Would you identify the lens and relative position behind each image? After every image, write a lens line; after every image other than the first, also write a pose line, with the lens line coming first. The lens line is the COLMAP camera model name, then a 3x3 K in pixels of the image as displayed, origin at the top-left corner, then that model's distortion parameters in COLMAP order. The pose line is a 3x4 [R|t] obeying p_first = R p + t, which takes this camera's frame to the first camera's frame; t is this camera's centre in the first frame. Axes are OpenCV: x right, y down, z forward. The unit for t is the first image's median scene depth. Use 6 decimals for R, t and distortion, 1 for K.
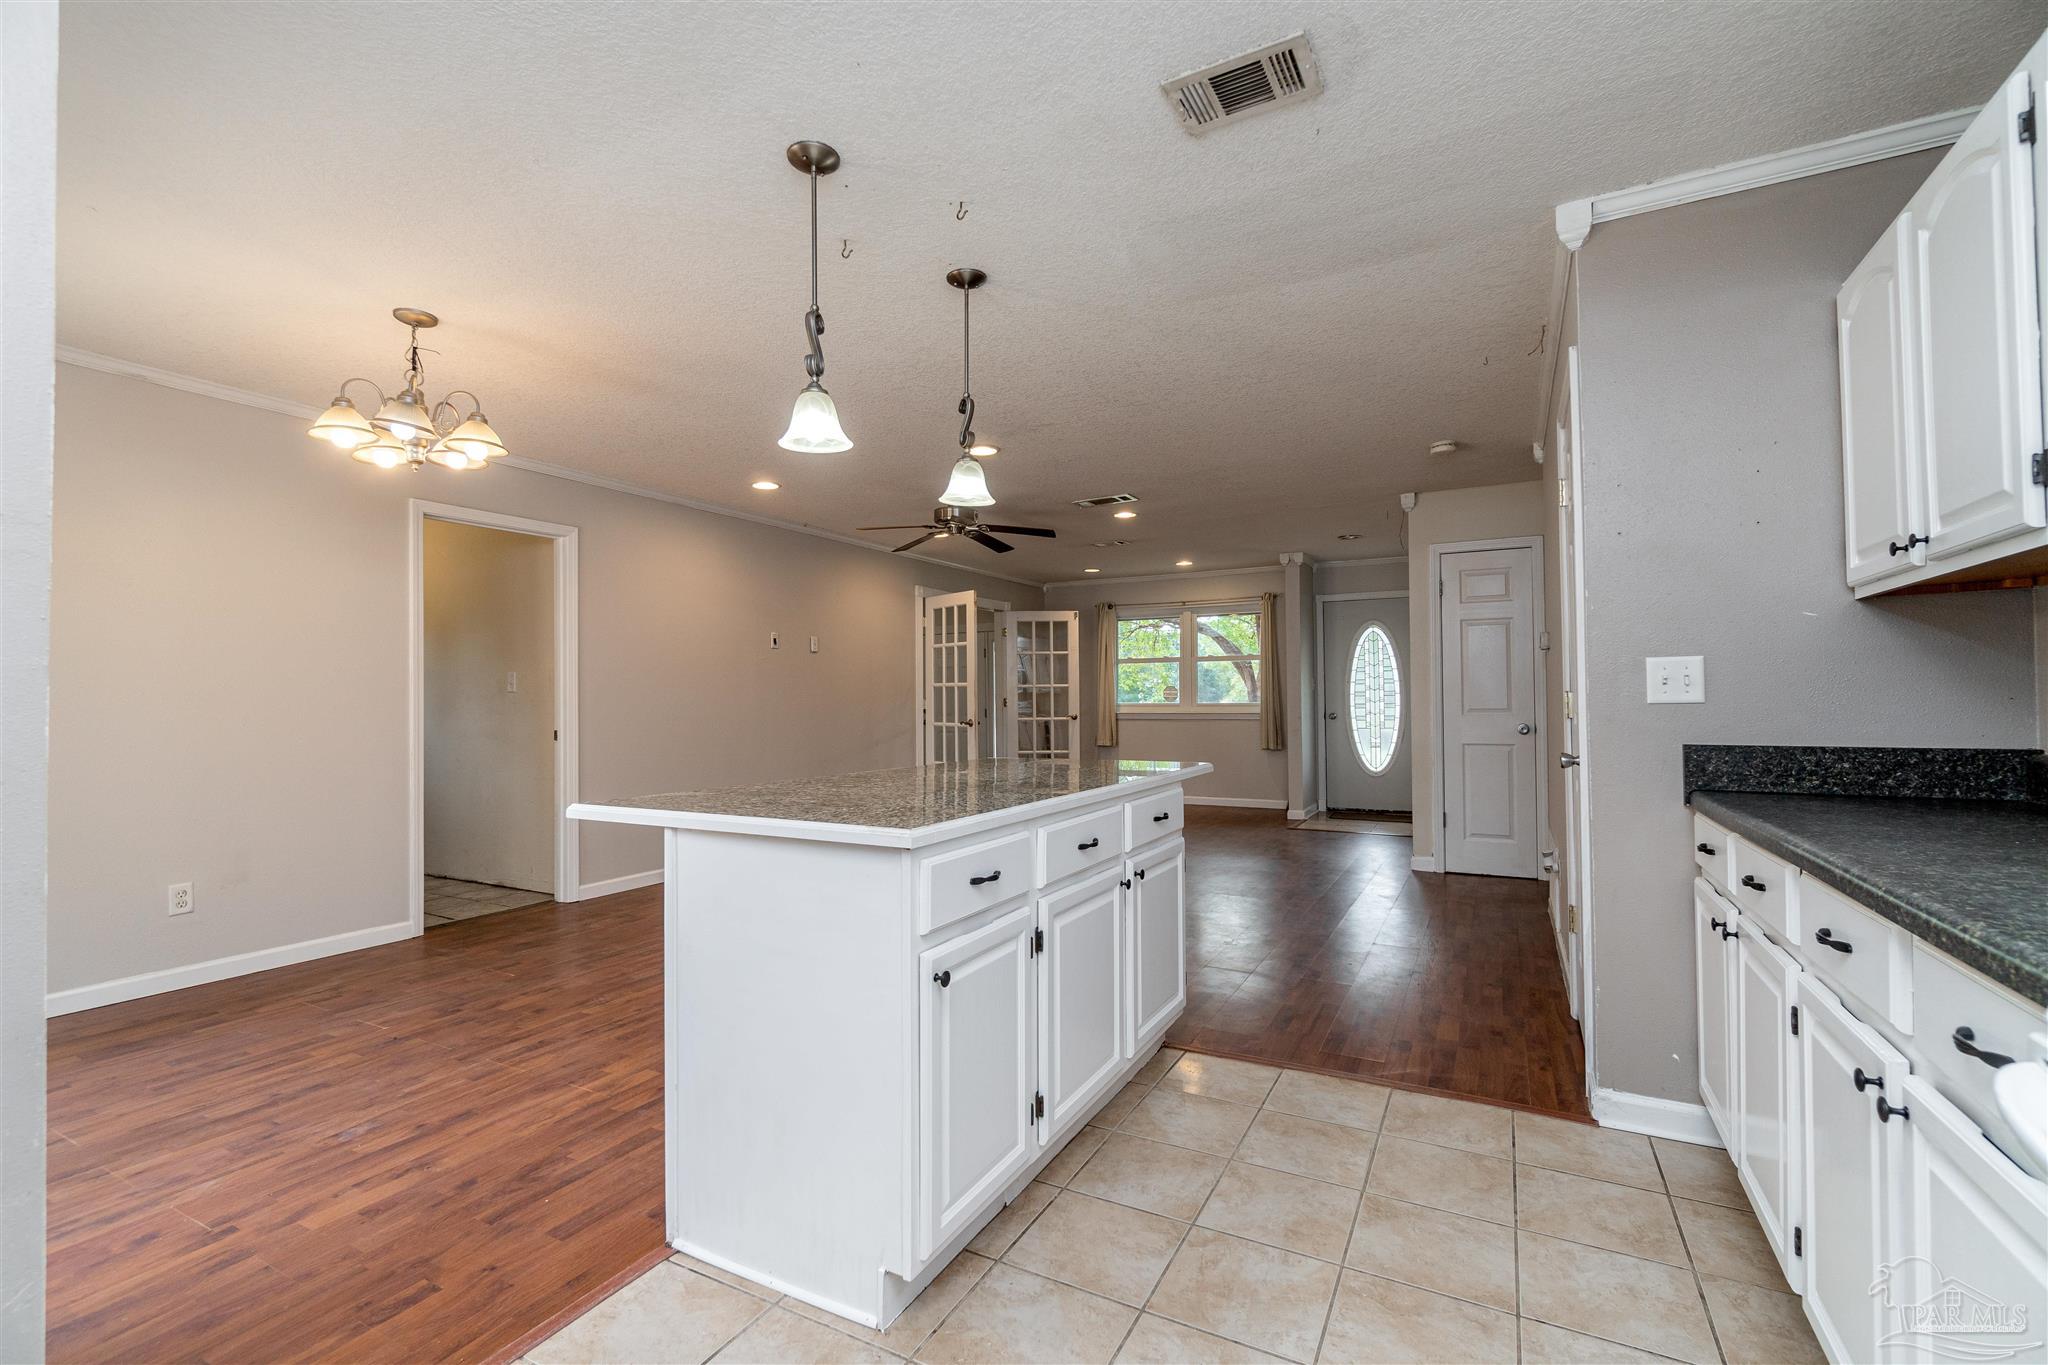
lens RADIAL K [[900.3, 0, 994.4], [0, 900.3, 688.6], [0, 0, 1]] dist [-0.002043, -0.000166]
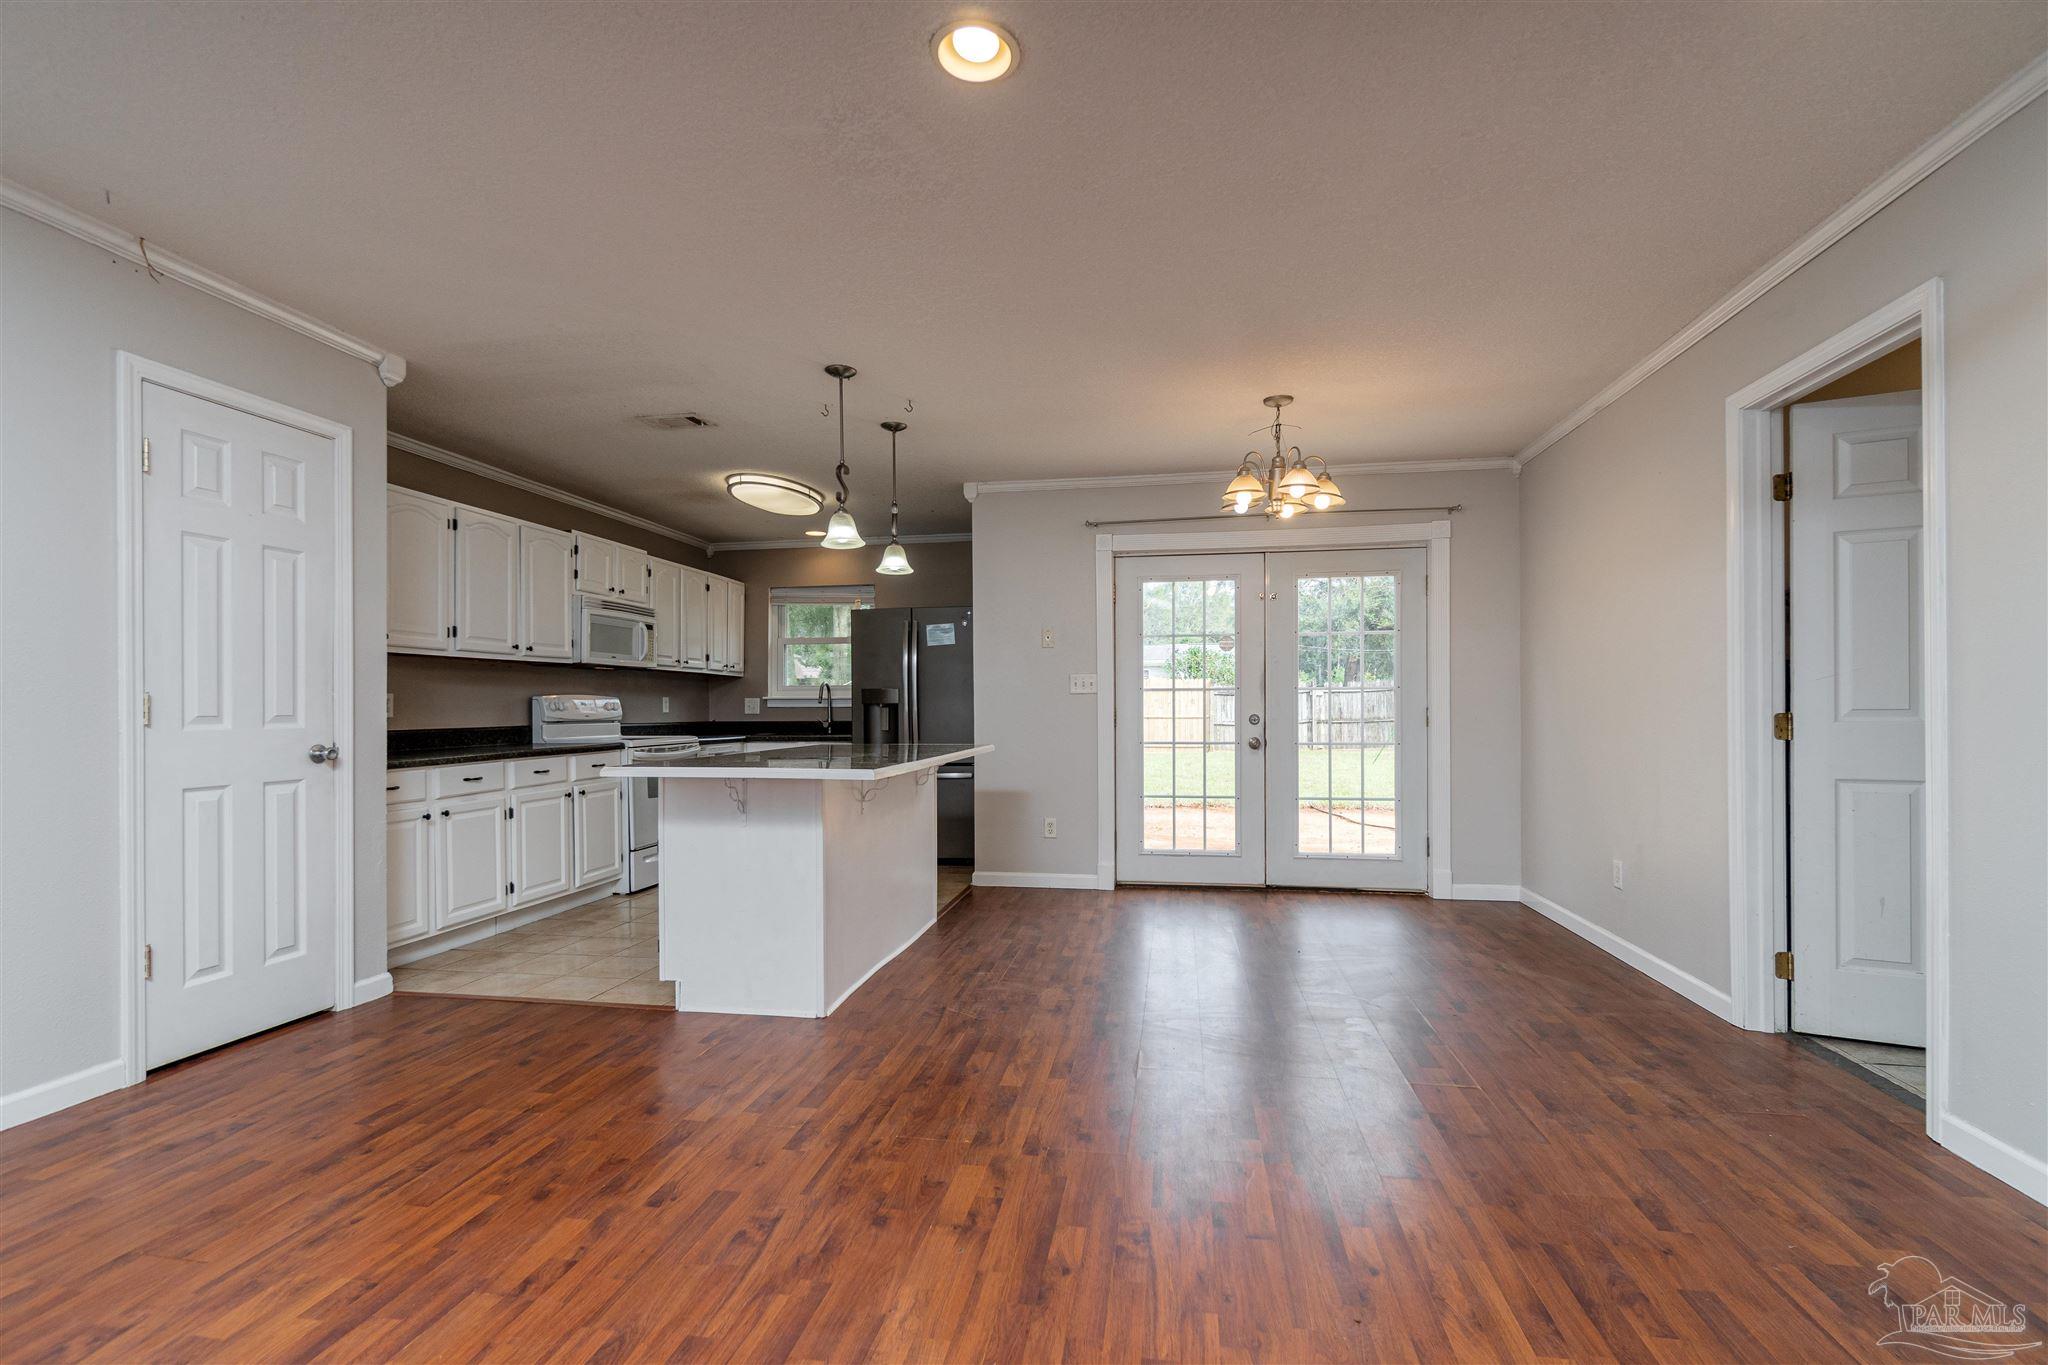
lens RADIAL K [[900.3, 0, 1022.3], [0, 900.3, 715.3], [0, 0, 1]] dist [-0.002043, -0.000166]
pose [[-0.937713, 0.012732, -0.347178, 0.157192], [0.013883, 0.999903, -0.000828, 0.035286], [0.347133, -0.005596, -0.937799, 2.028995]]
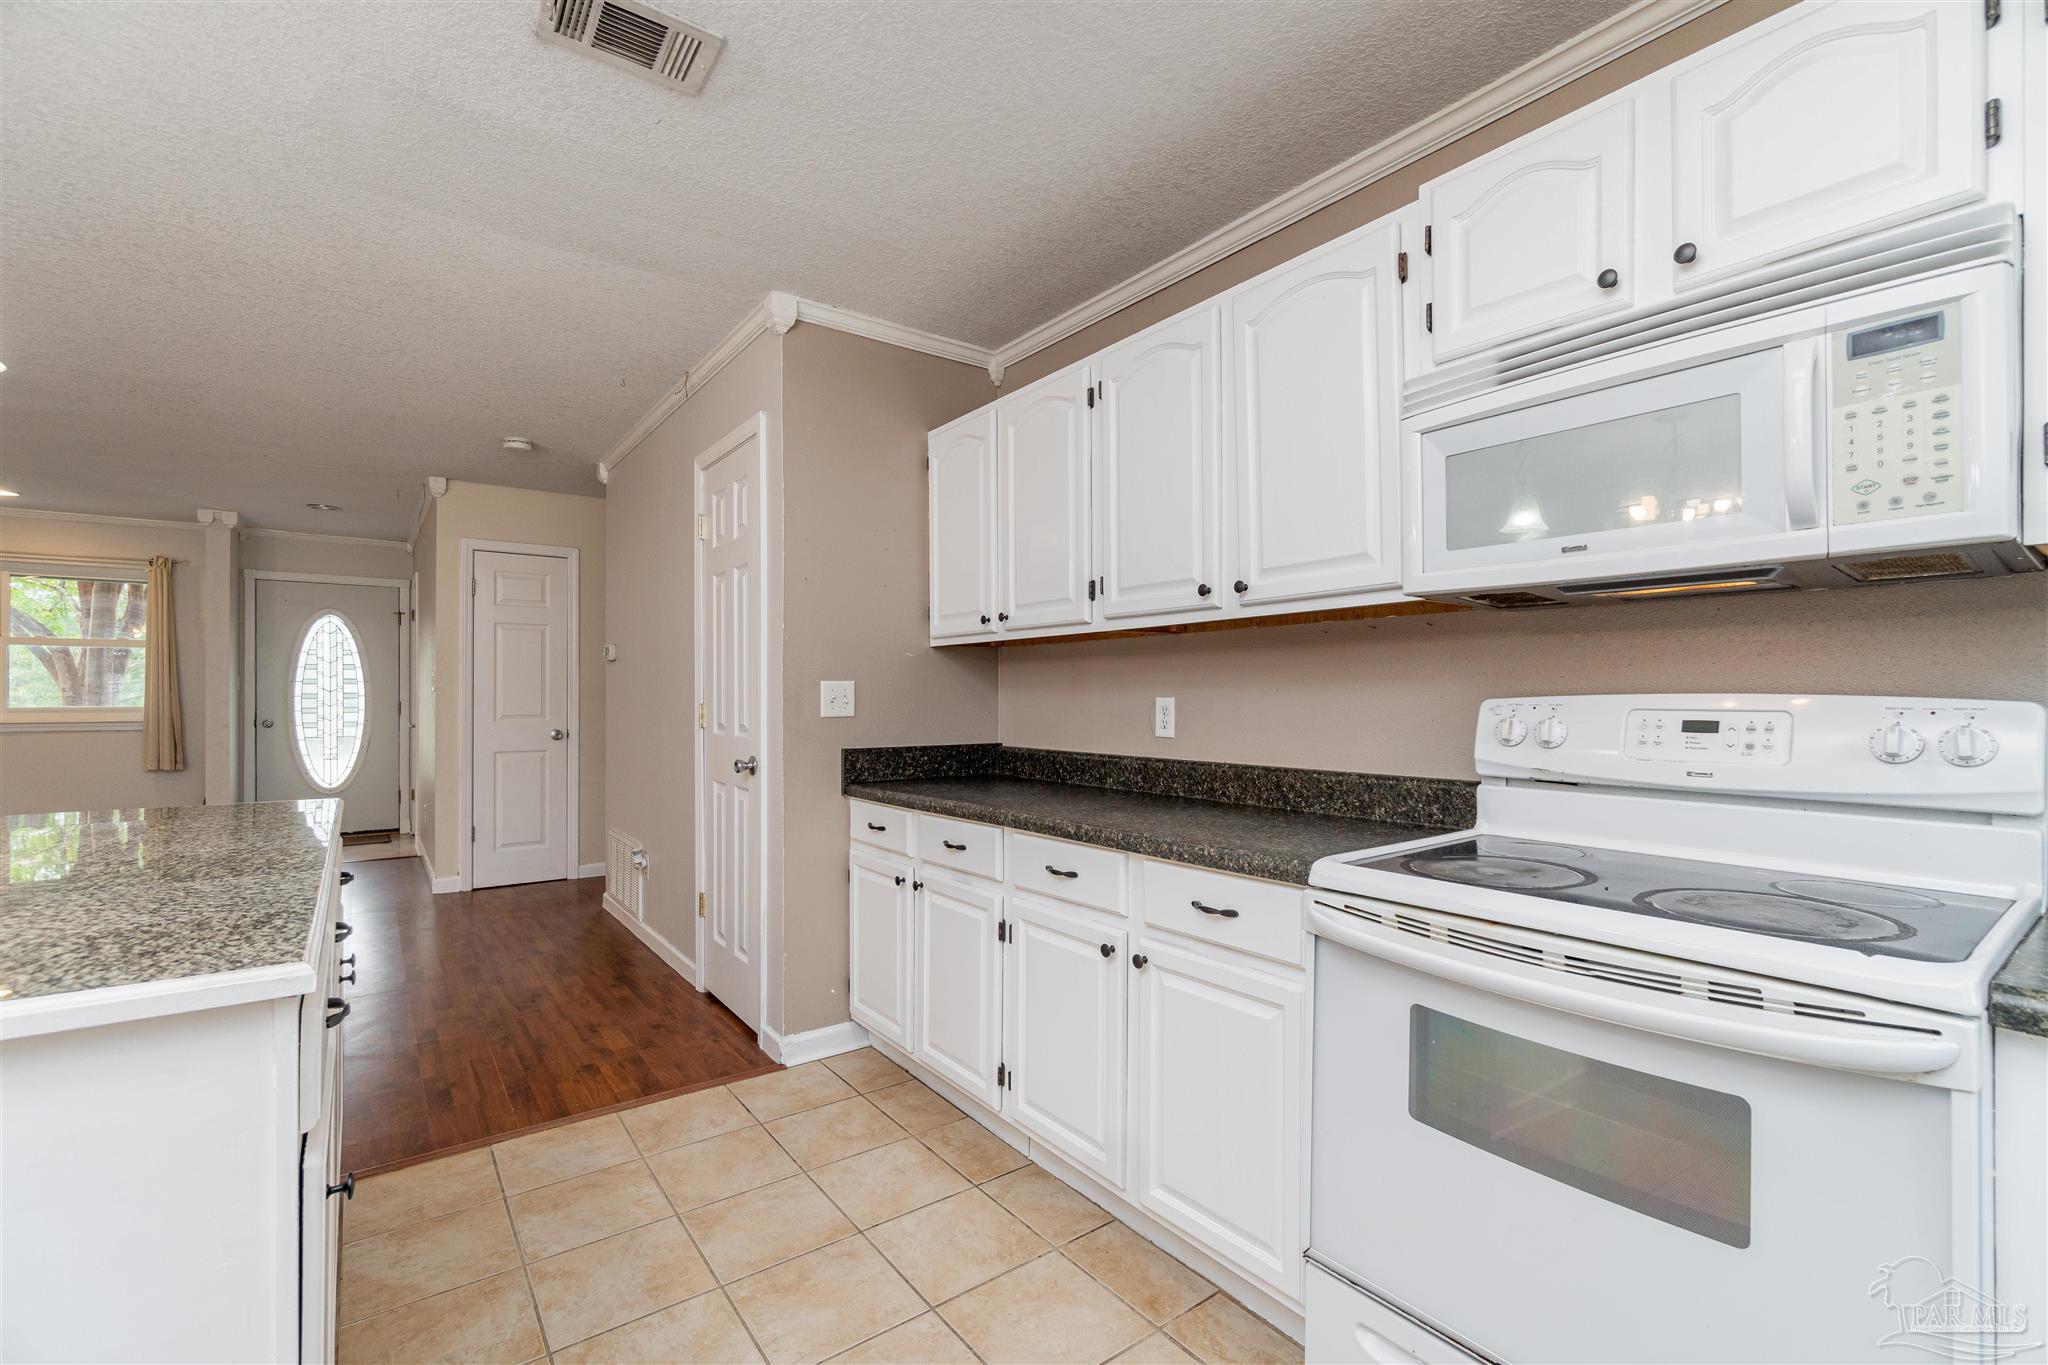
lens RADIAL K [[900.3, 0, 1036.9], [0, 900.3, 693.8], [0, 0, 1]] dist [-0.002043, -0.000166]
pose [[0.396072, 0.009194, 0.918173, -0.227214], [-0.016498, 0.999860, -0.002895, -0.012988], [-0.918071, -0.014002, 0.396168, 0.162031]]
